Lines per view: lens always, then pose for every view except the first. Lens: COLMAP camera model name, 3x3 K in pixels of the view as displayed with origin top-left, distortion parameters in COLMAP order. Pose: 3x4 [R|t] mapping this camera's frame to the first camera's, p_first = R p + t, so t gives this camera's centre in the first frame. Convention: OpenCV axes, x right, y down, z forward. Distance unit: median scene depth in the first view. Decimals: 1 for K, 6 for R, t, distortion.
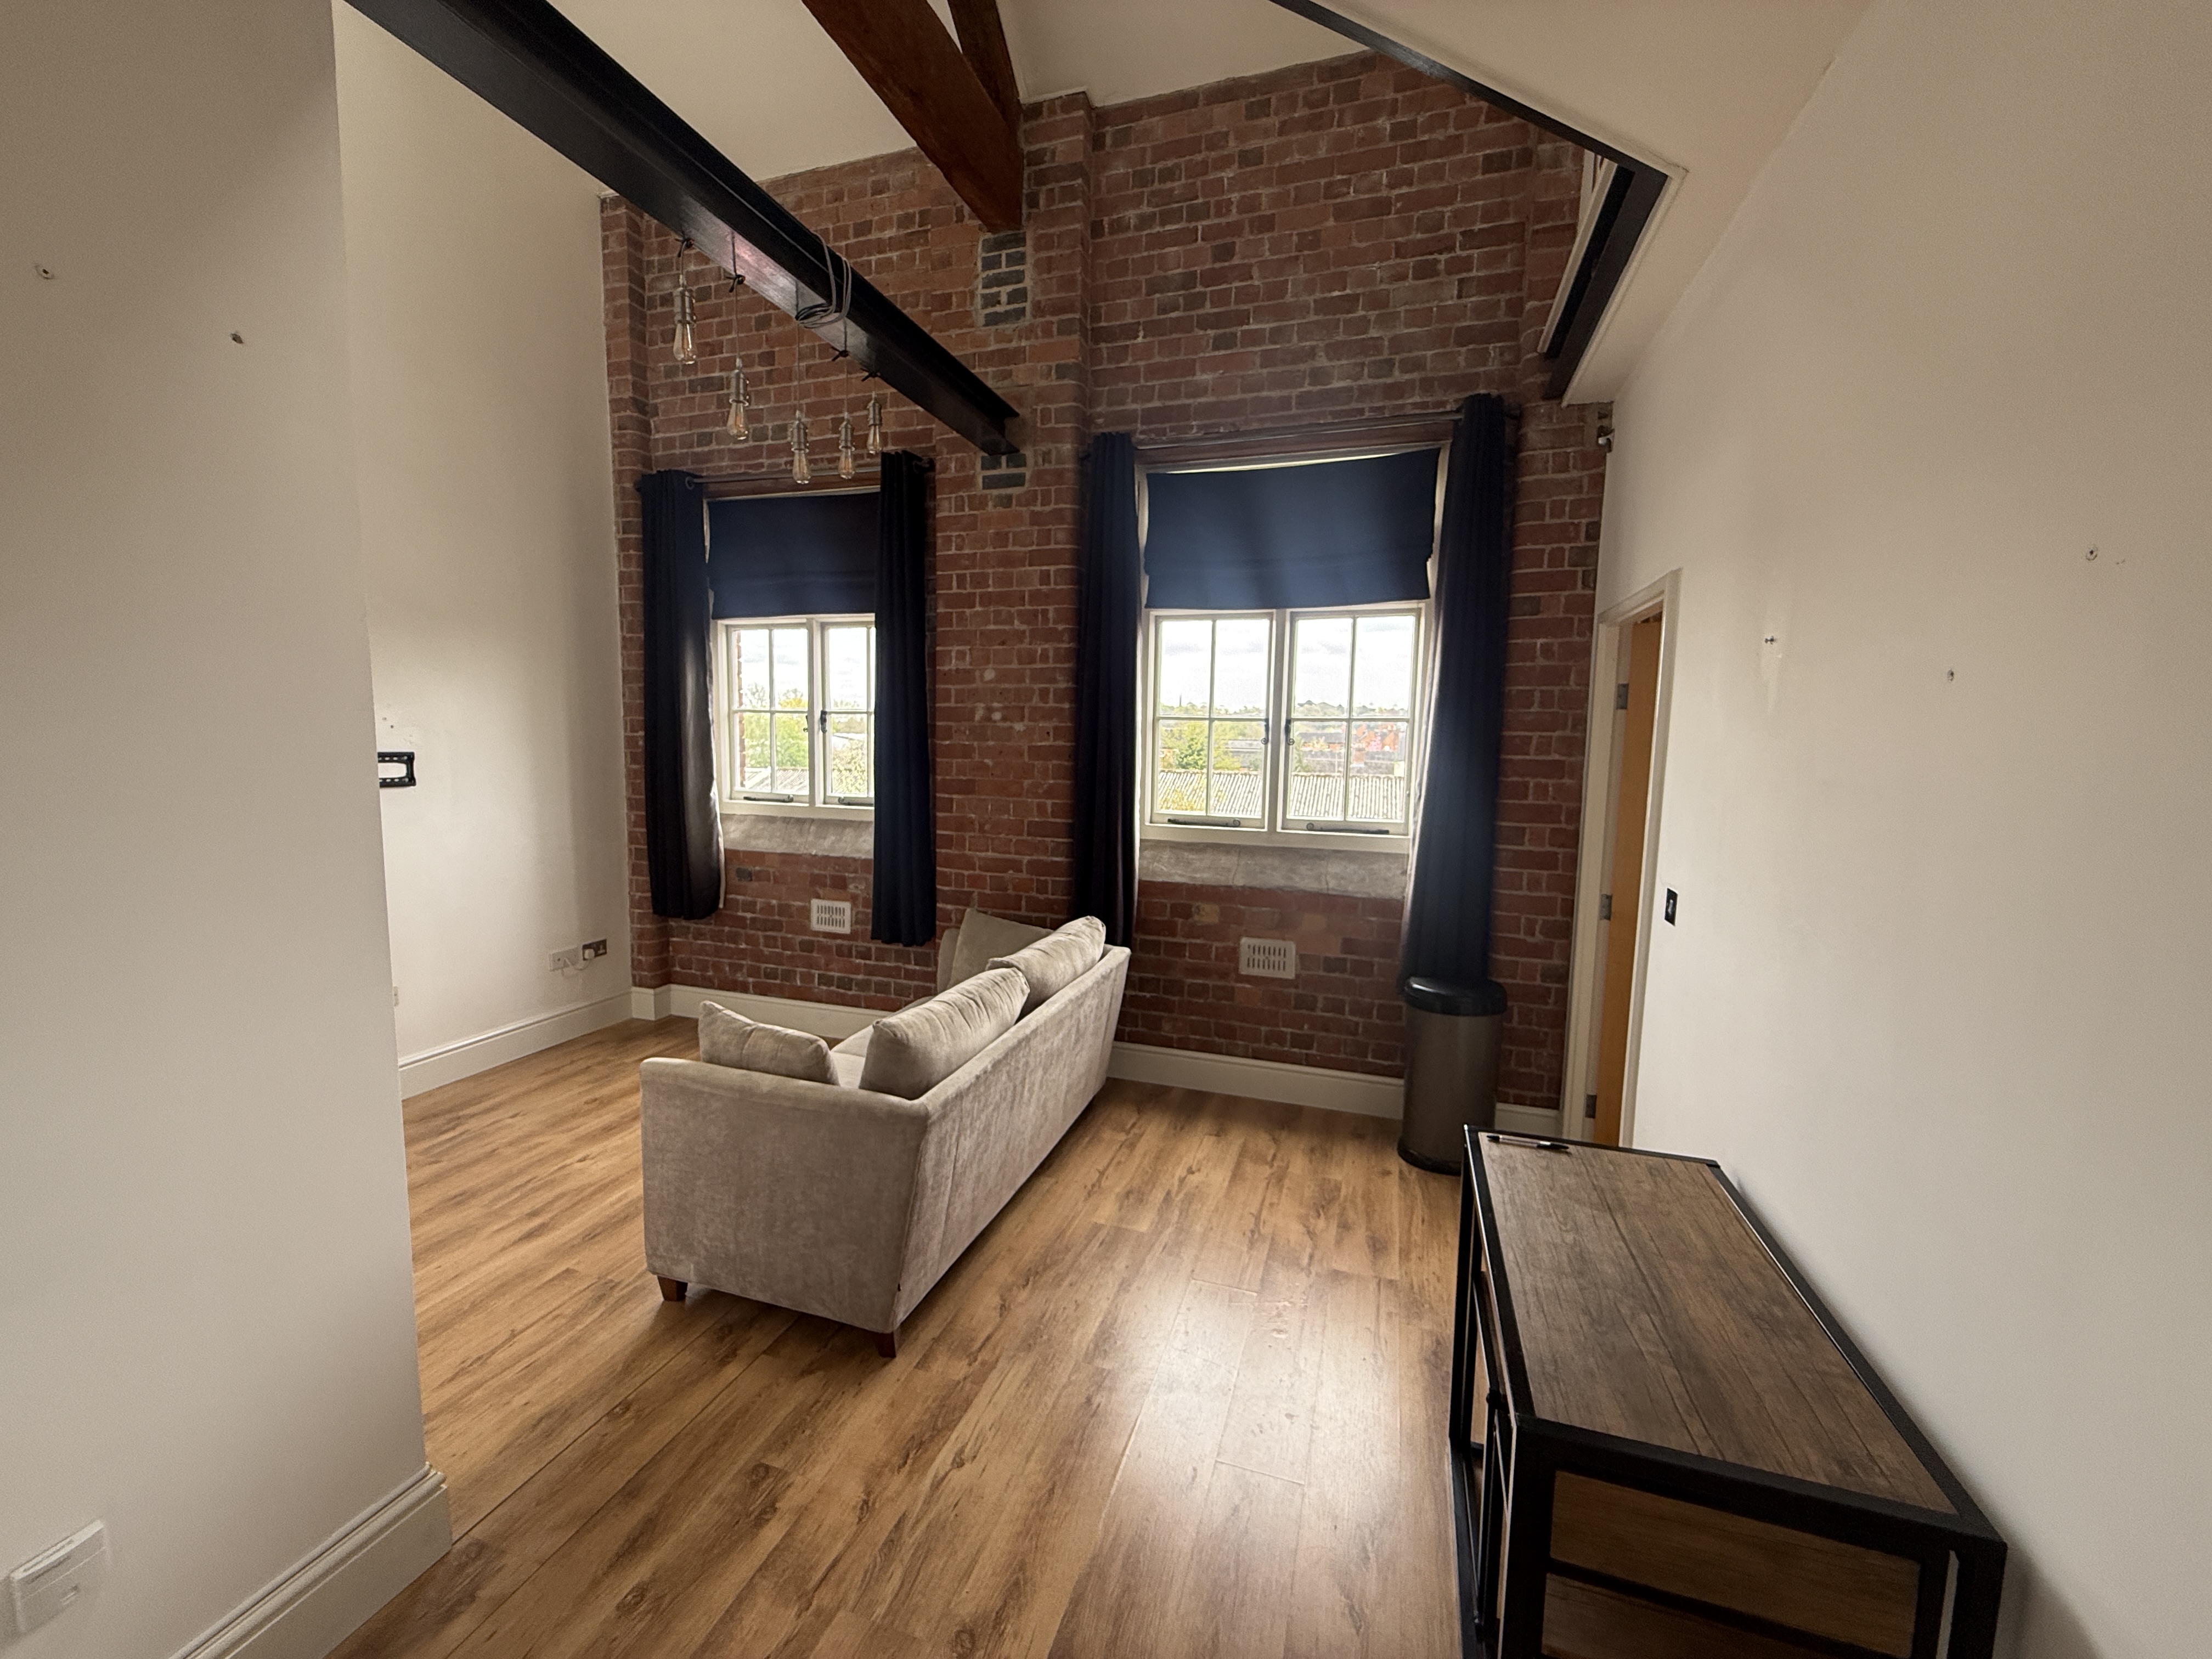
lens RADIAL K [[879.3, 0, 1100.7], [0, 879.3, 832.2], [0, 0, 1]] dist [-0.000249, 0.000005]
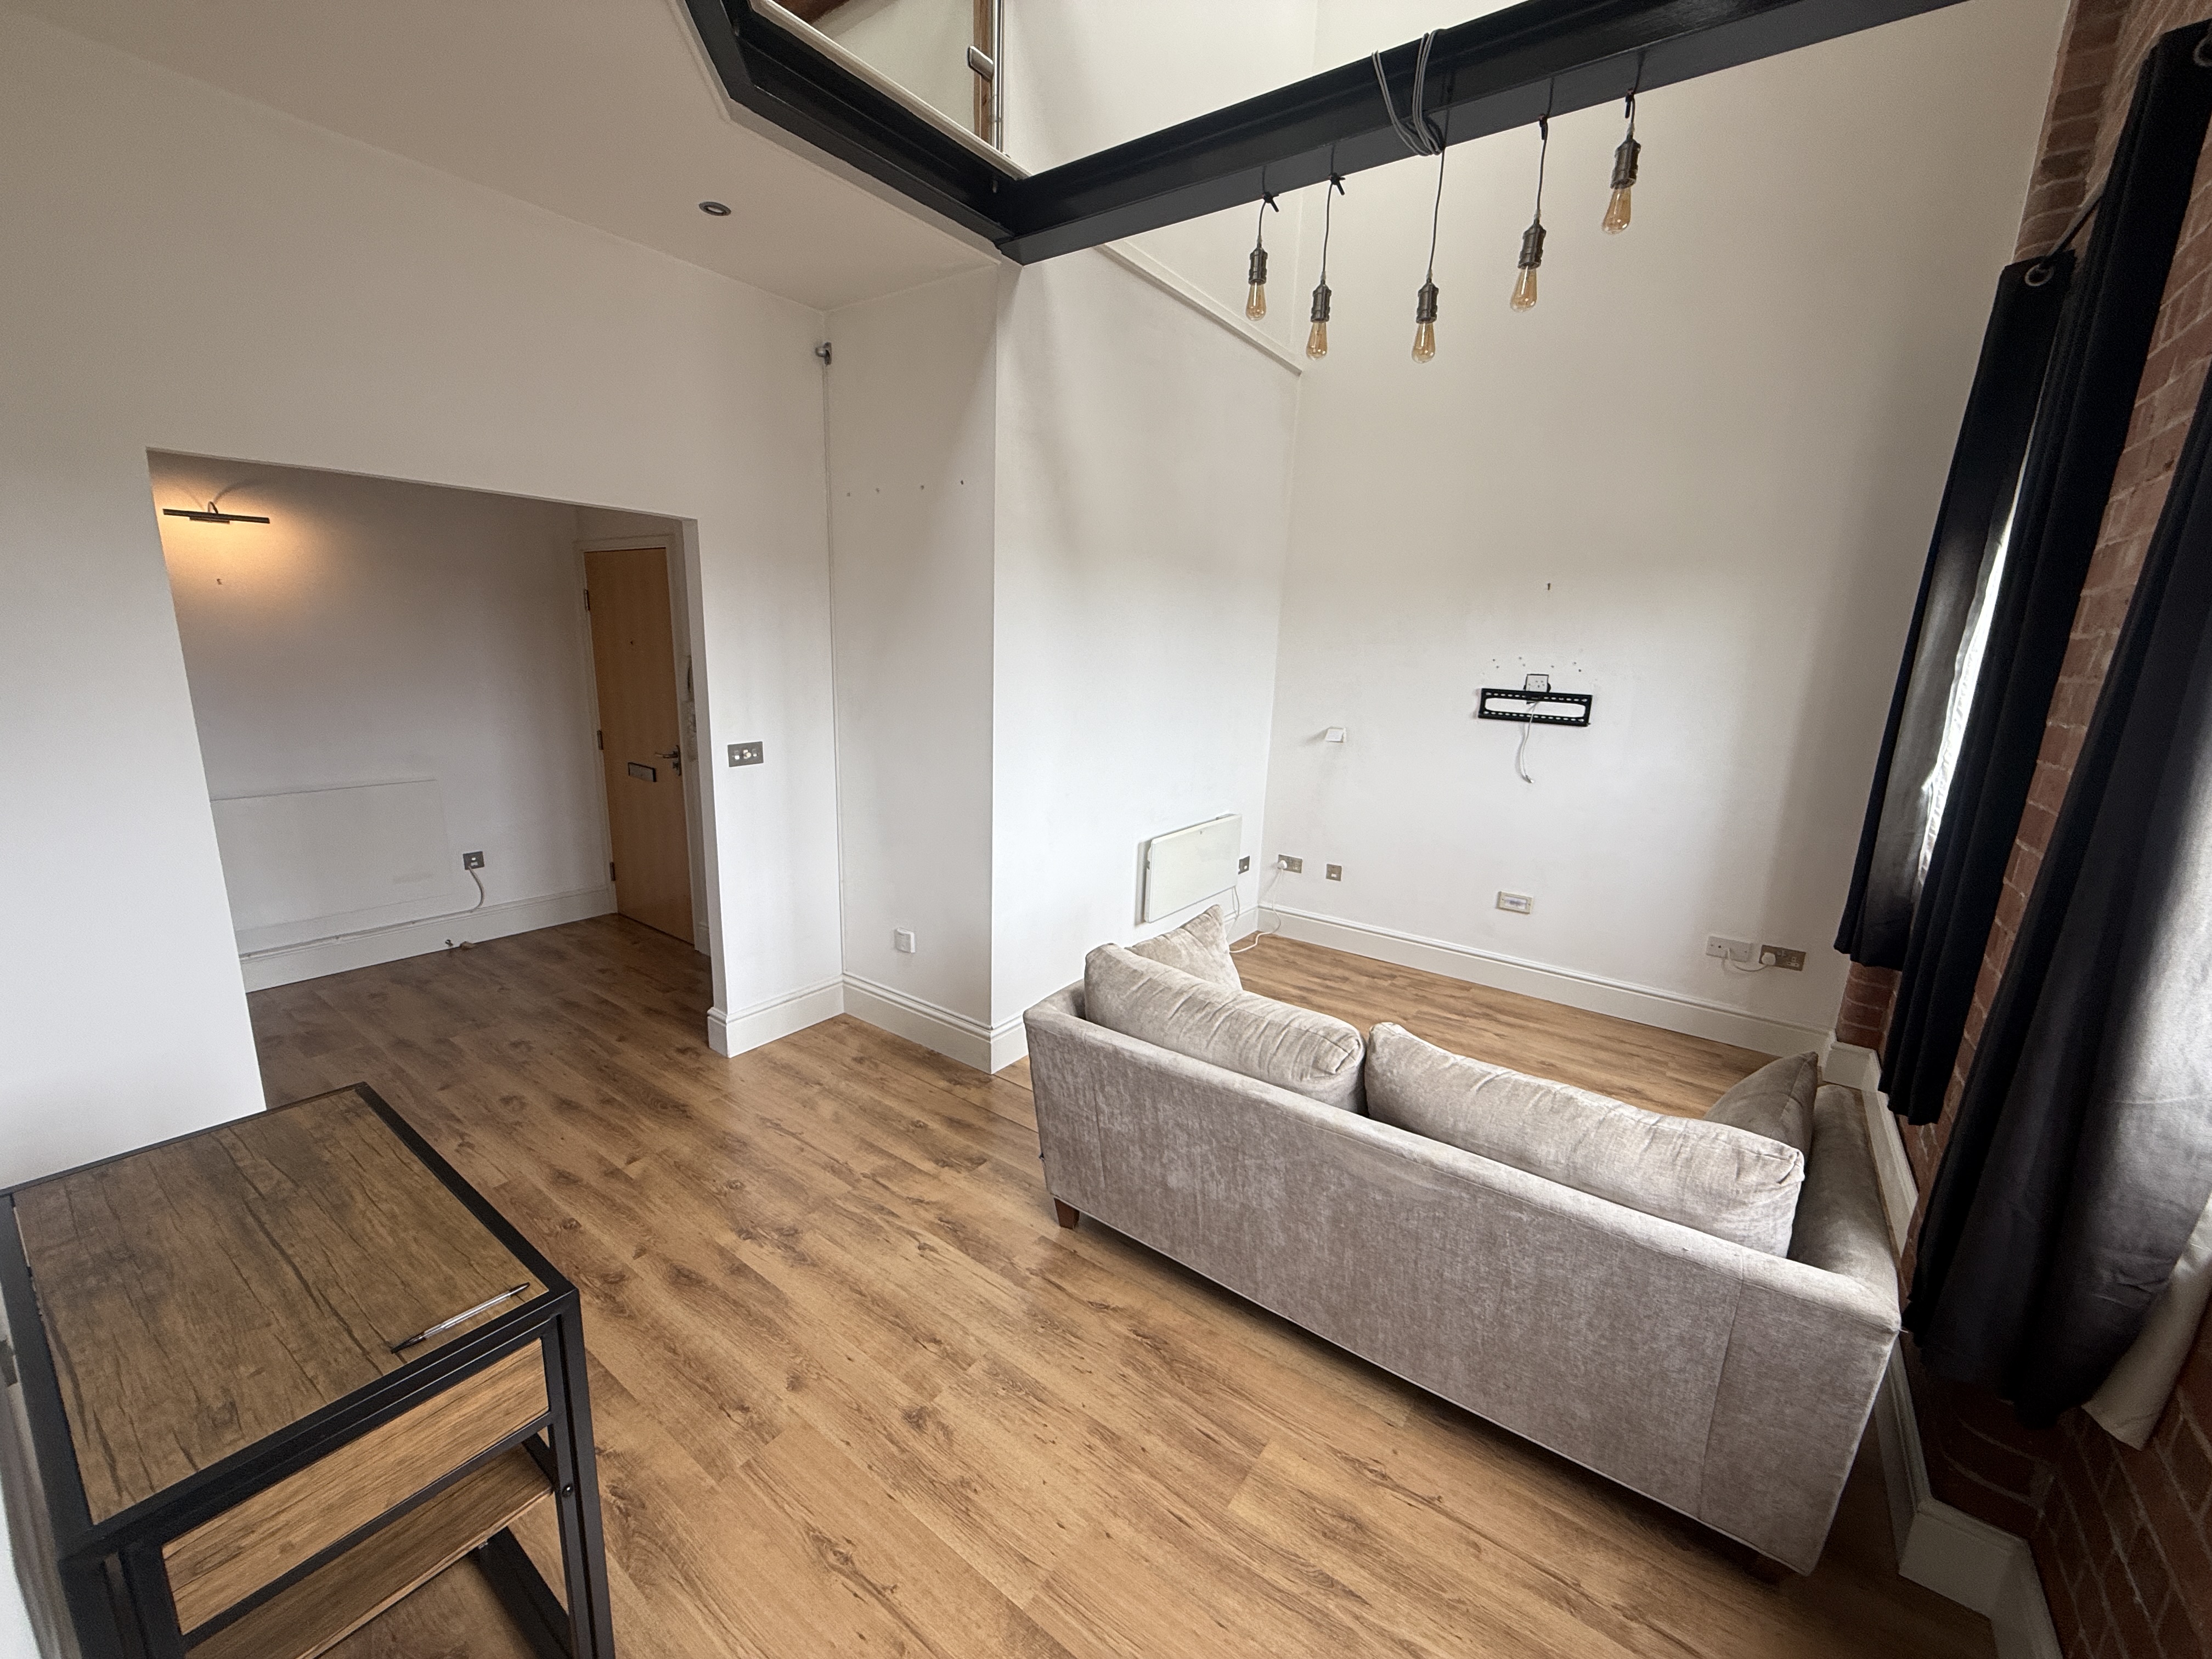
lens RADIAL K [[879.3, 0, 1097.8], [0, 879.3, 830.3], [0, 0, 1]] dist [-0.000249, 0.000005]
pose [[-0.305418, 0.177169, -0.935591, 0.446166], [-0.140700, 0.963357, 0.228357, -0.095492], [0.941766, 0.201382, -0.269299, 0.779611]]
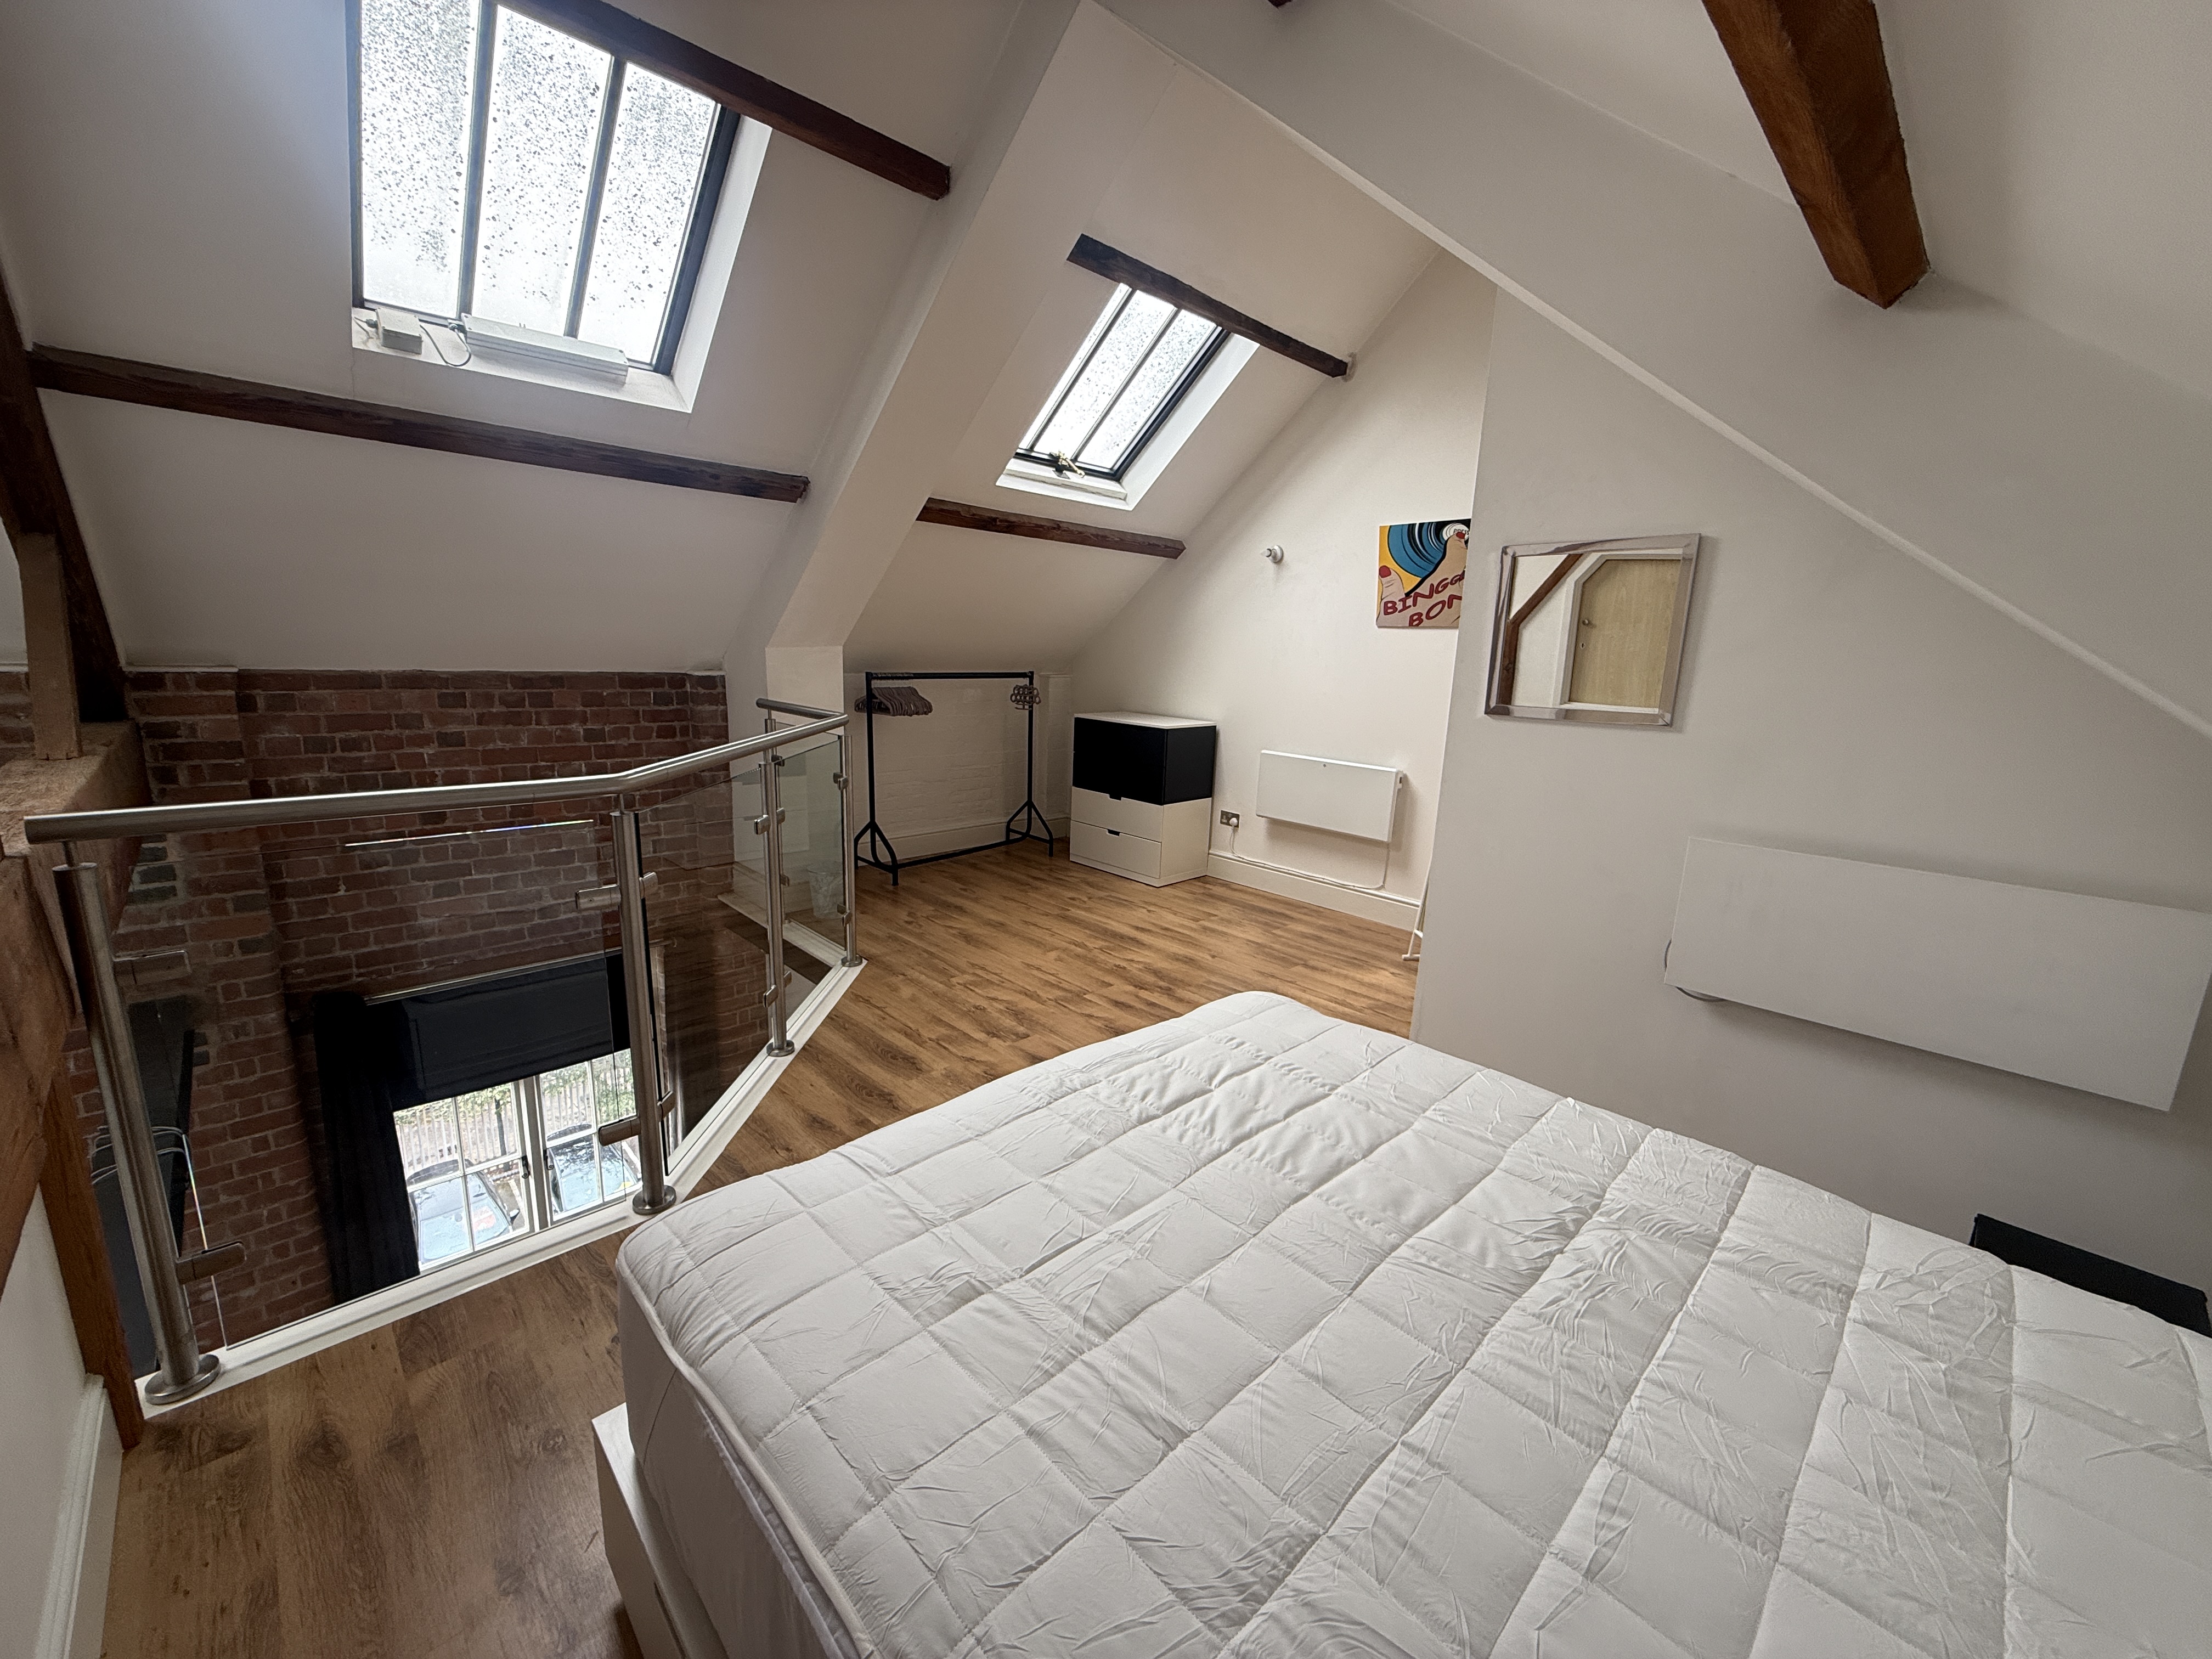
lens RADIAL K [[879.3, 0, 1098.9], [0, 879.3, 828.2], [0, 0, 1]] dist [-0.000249, 0.000005]
pose [[0.459545, -0.187611, 0.868113, -0.440524], [0.064952, 0.981917, 0.177823, -0.793711], [-0.885776, -0.025332, 0.463420, -0.253532]]
